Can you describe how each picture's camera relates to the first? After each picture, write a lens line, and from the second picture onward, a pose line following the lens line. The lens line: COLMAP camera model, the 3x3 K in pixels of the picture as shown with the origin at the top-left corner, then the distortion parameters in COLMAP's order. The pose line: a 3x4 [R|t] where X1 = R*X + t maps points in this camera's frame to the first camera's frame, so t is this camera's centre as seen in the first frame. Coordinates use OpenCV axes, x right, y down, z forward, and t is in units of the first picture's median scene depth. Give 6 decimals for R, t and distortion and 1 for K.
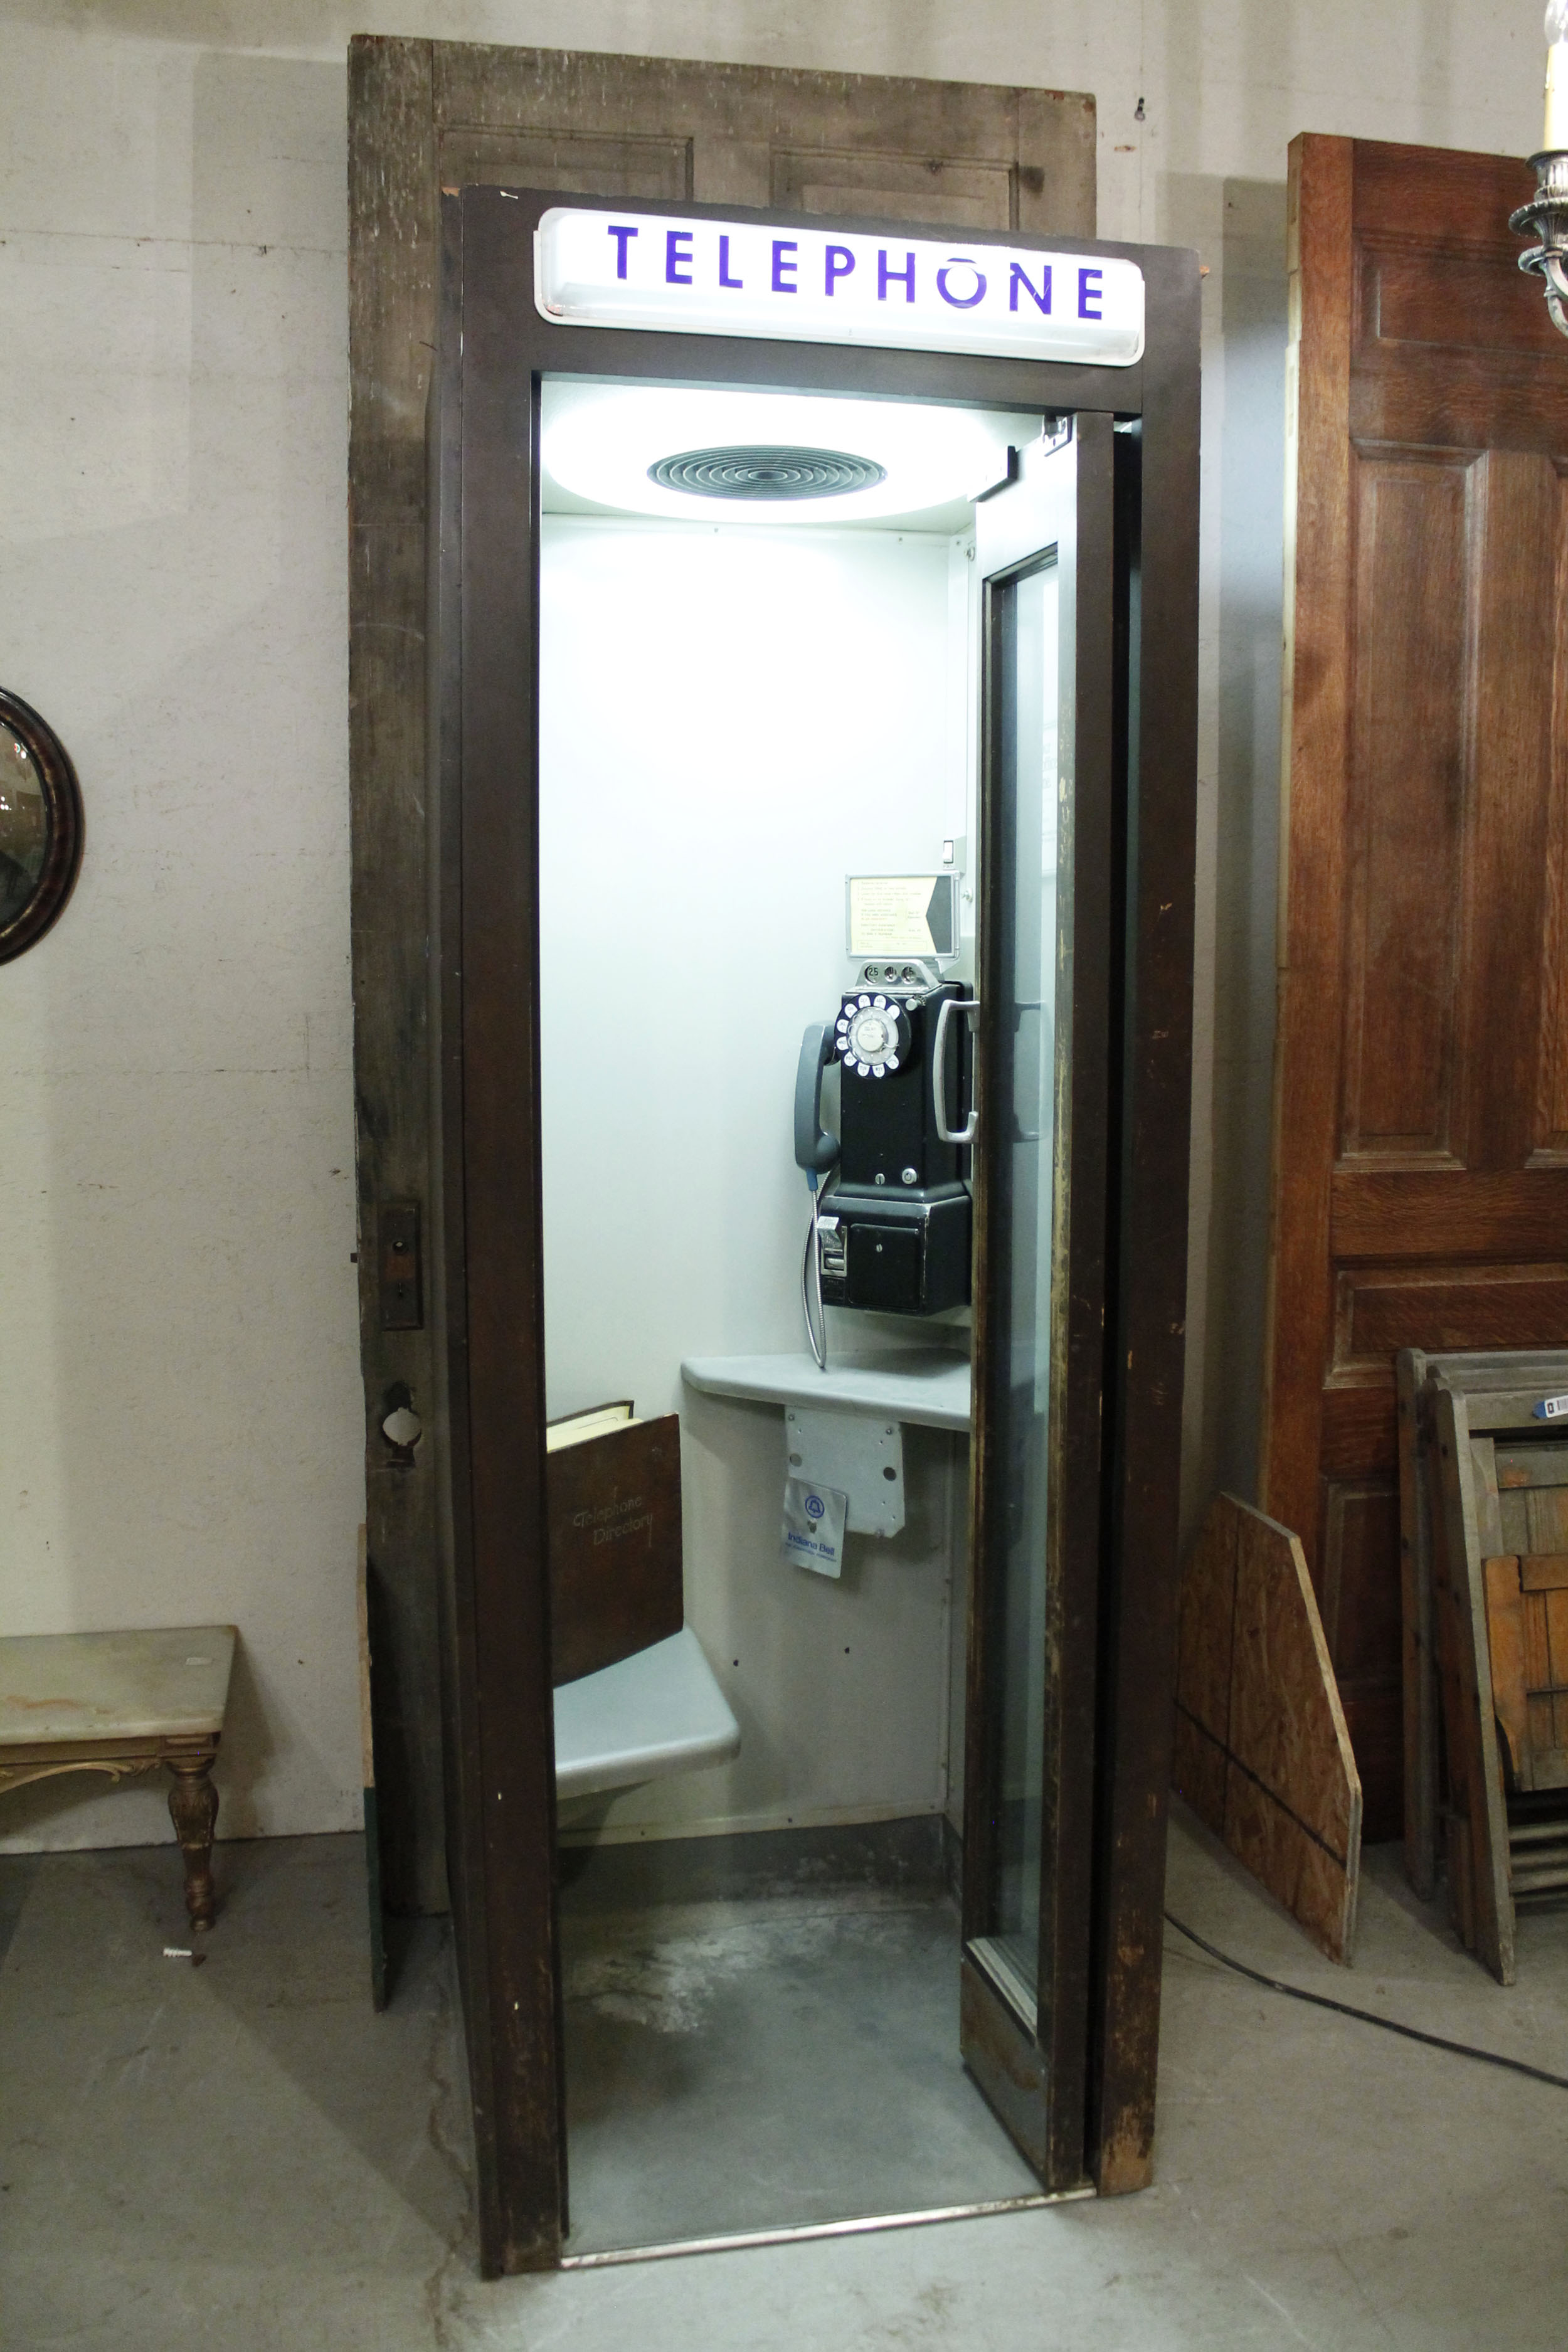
lens RADIAL K [[1942.1, 0, 784.0], [0, 1942.1, 1176.0], [0, 0, 1]] dist [-0.166249, 0.146665]
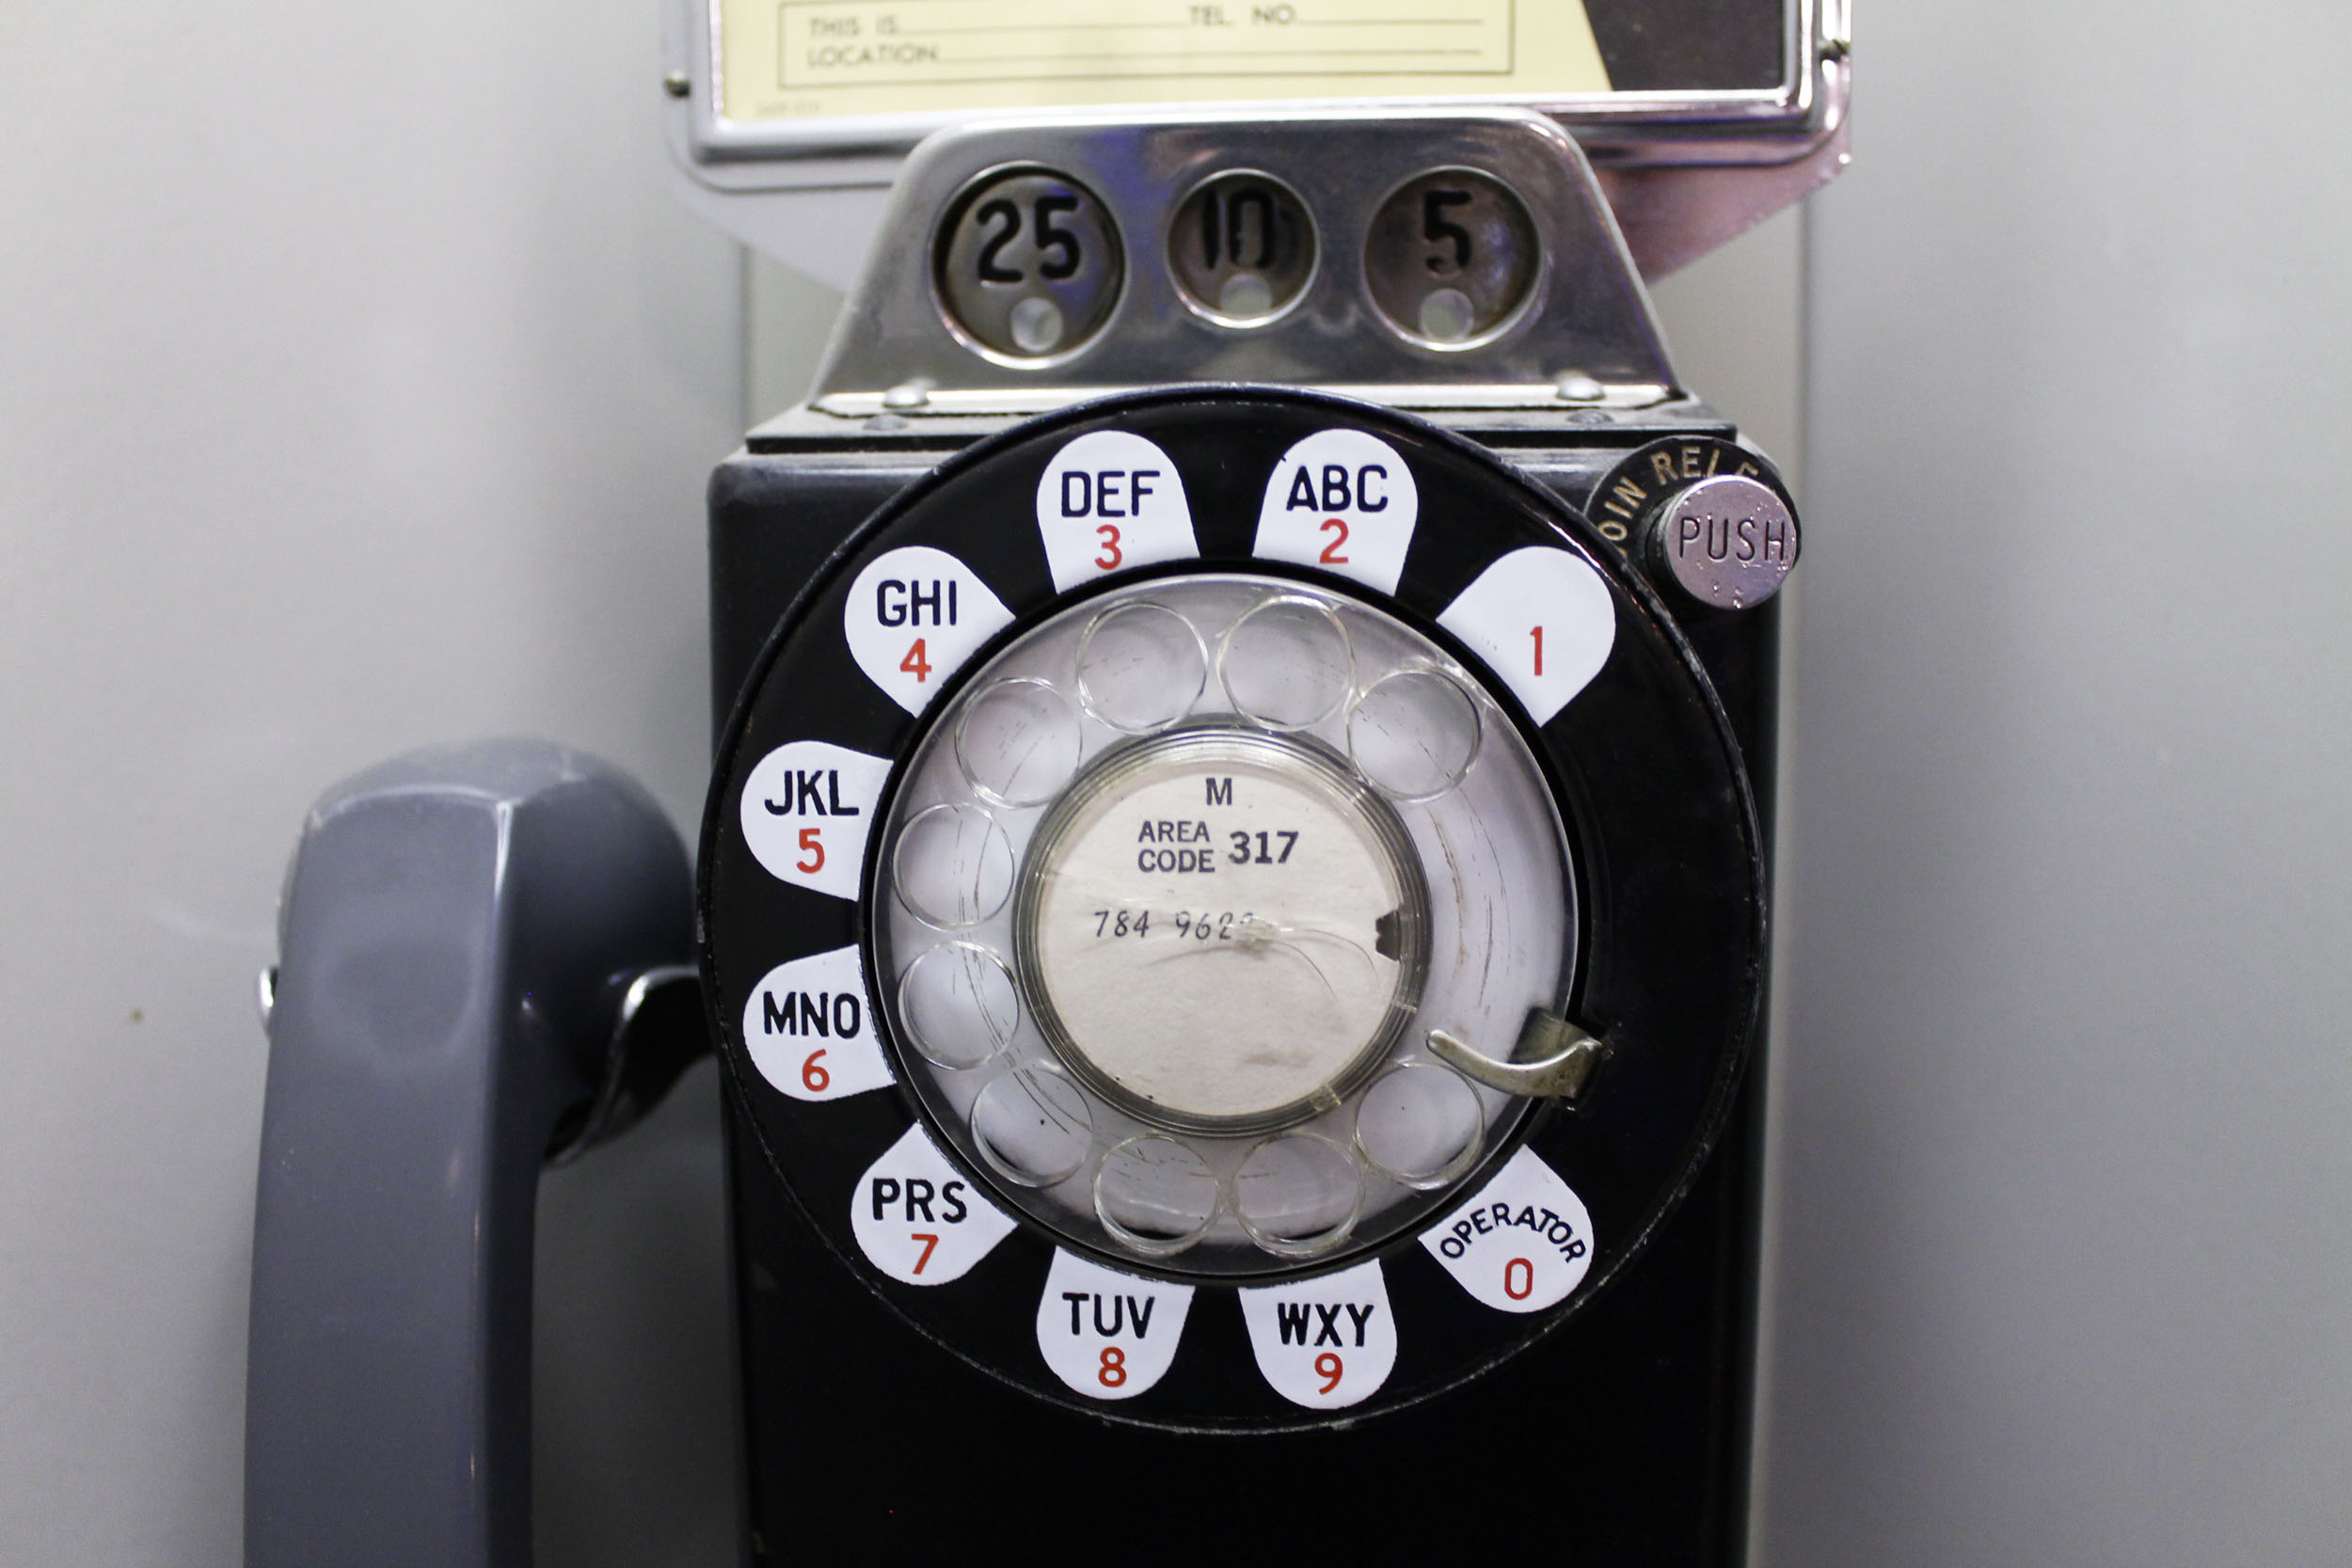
lens RADIAL K [[1941.9, 0, 1176.0], [0, 1941.9, 784.0], [0, 0, 1]] dist [-0.166249, 0.146665]
pose [[0.881172, -0.047076, 0.470447, 0.005361], [0.060410, 0.998085, -0.013275, -0.074541], [-0.468921, 0.040117, 0.882328, 0.893582]]
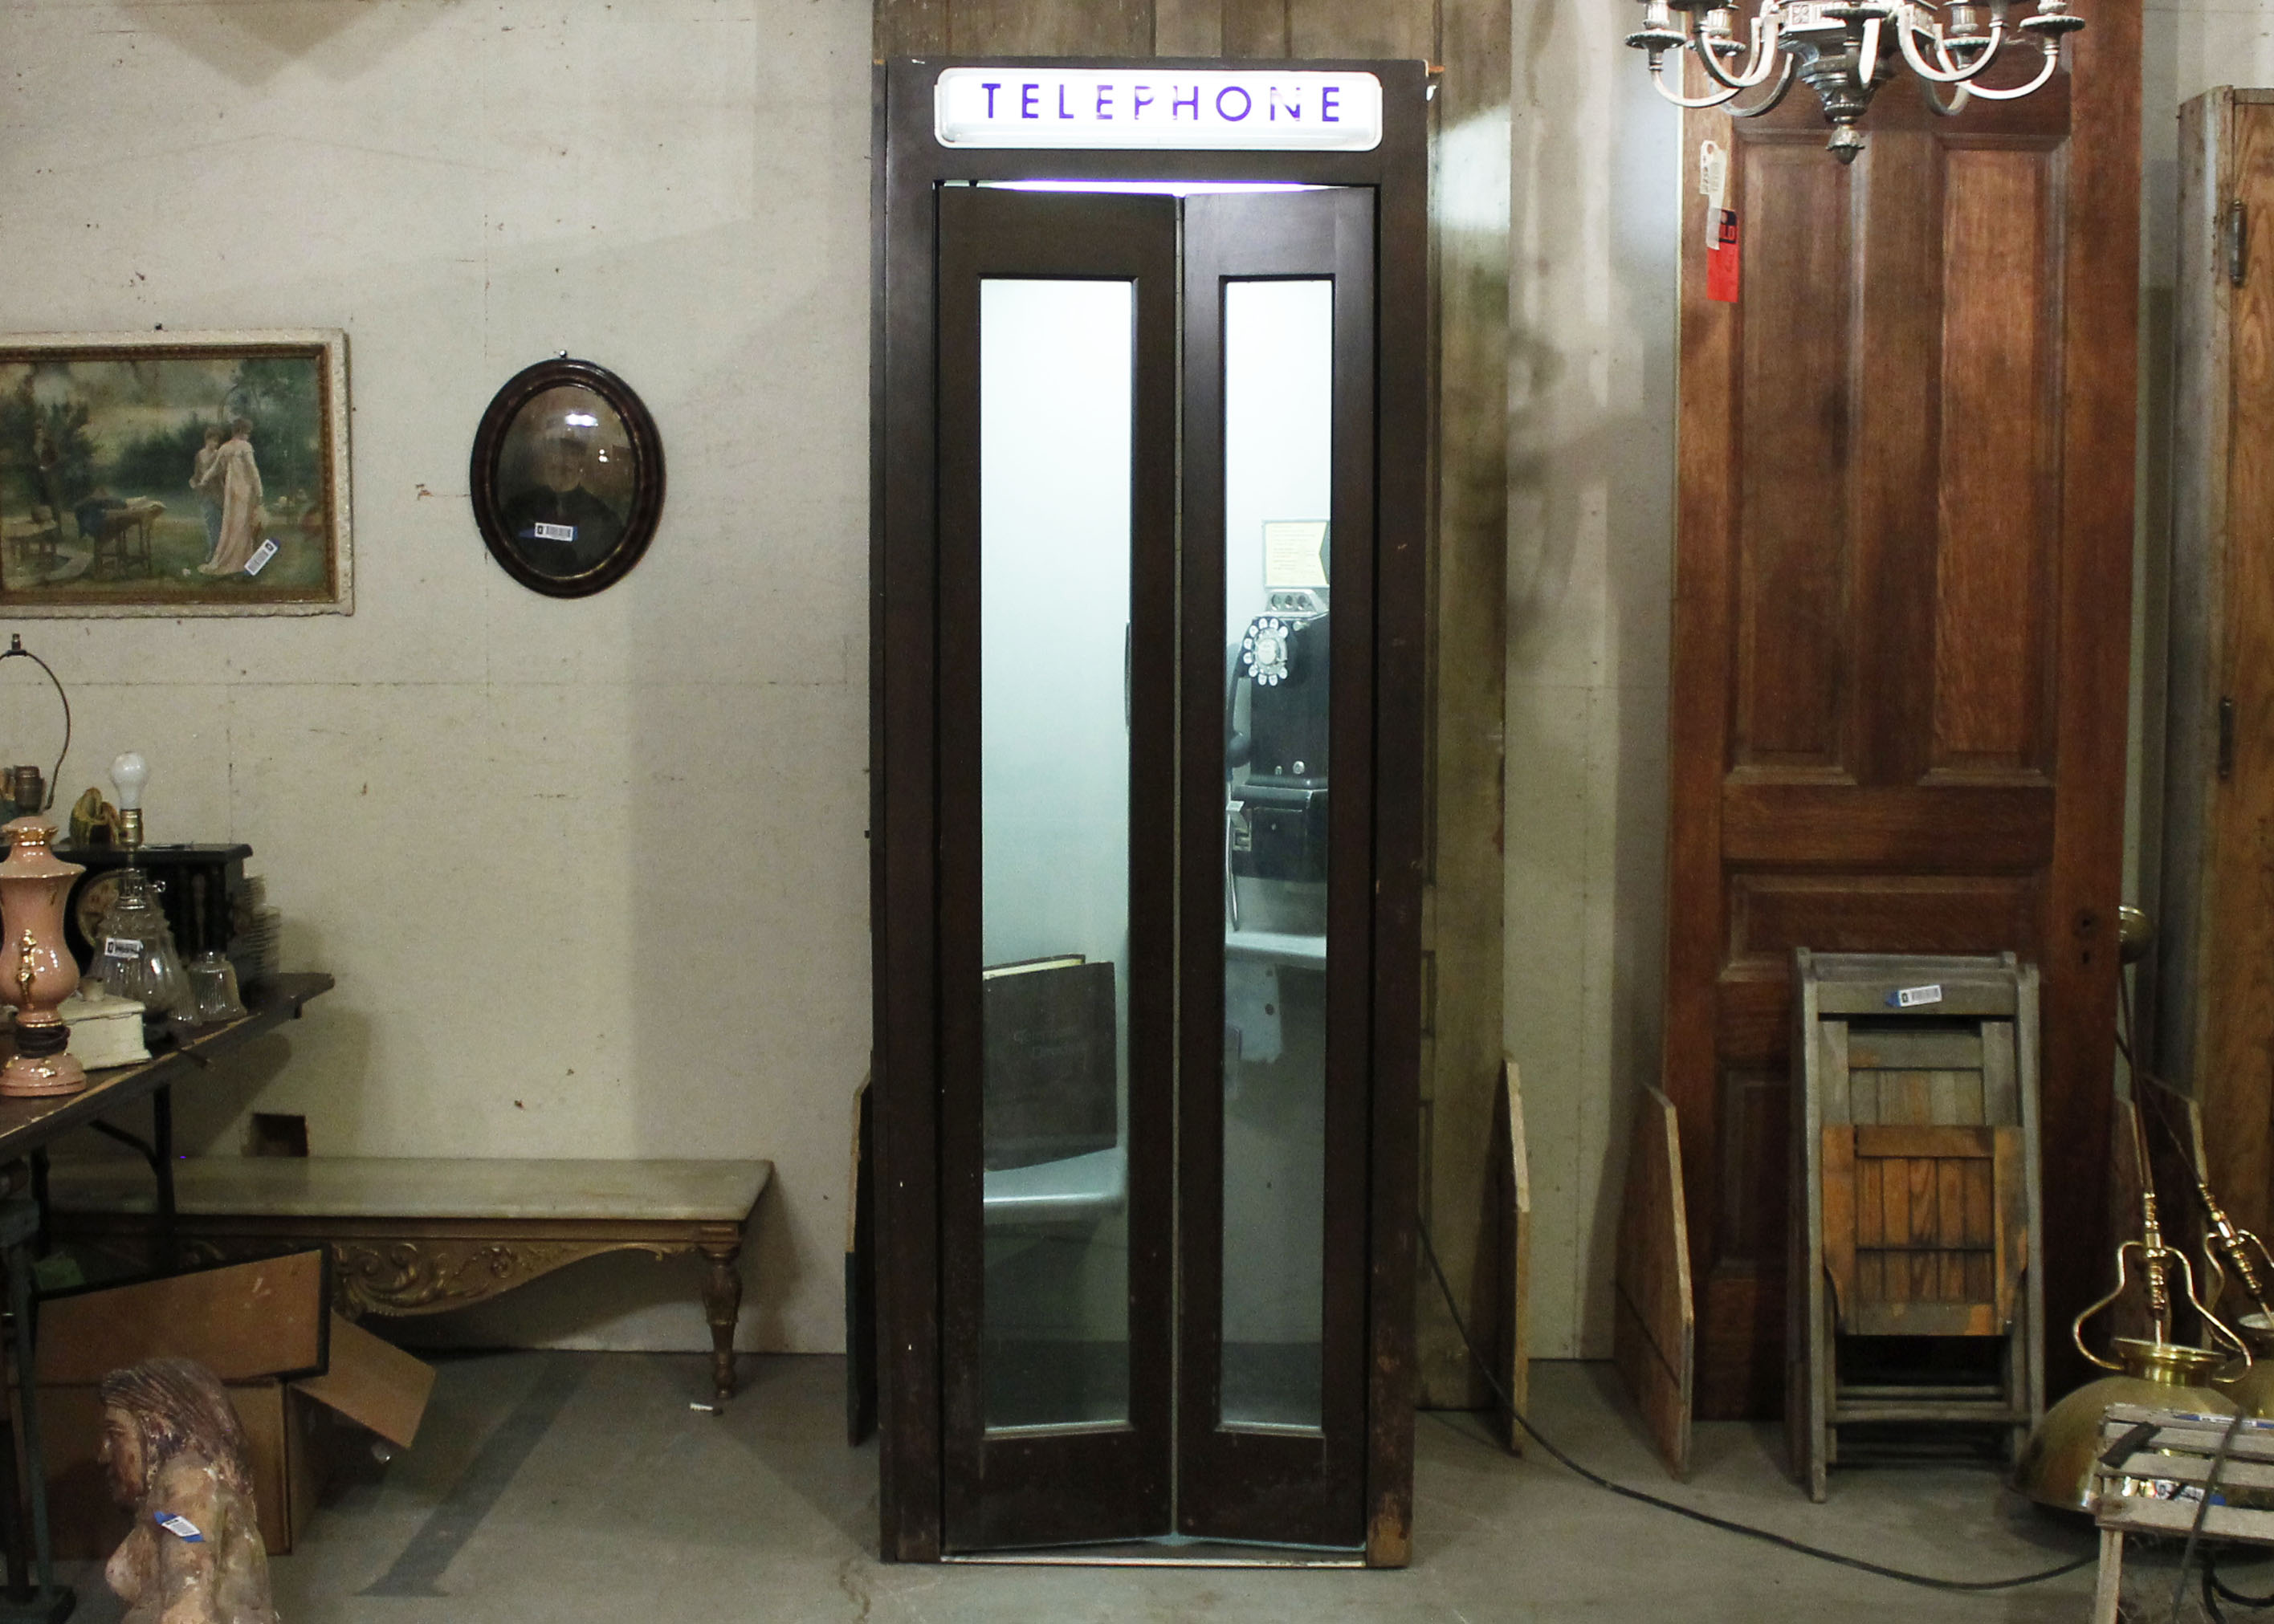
lens RADIAL K [[2813.3, 0, 1127.0], [0, 2813.3, 862.2], [0, 0, 1]] dist [-0.174945, 0.022309]
pose [[0.975338, 0.022377, -0.219578, 0.336201], [-0.027476, 0.999418, -0.020195, 0.094399], [0.218998, 0.025730, 0.975386, -0.711516]]
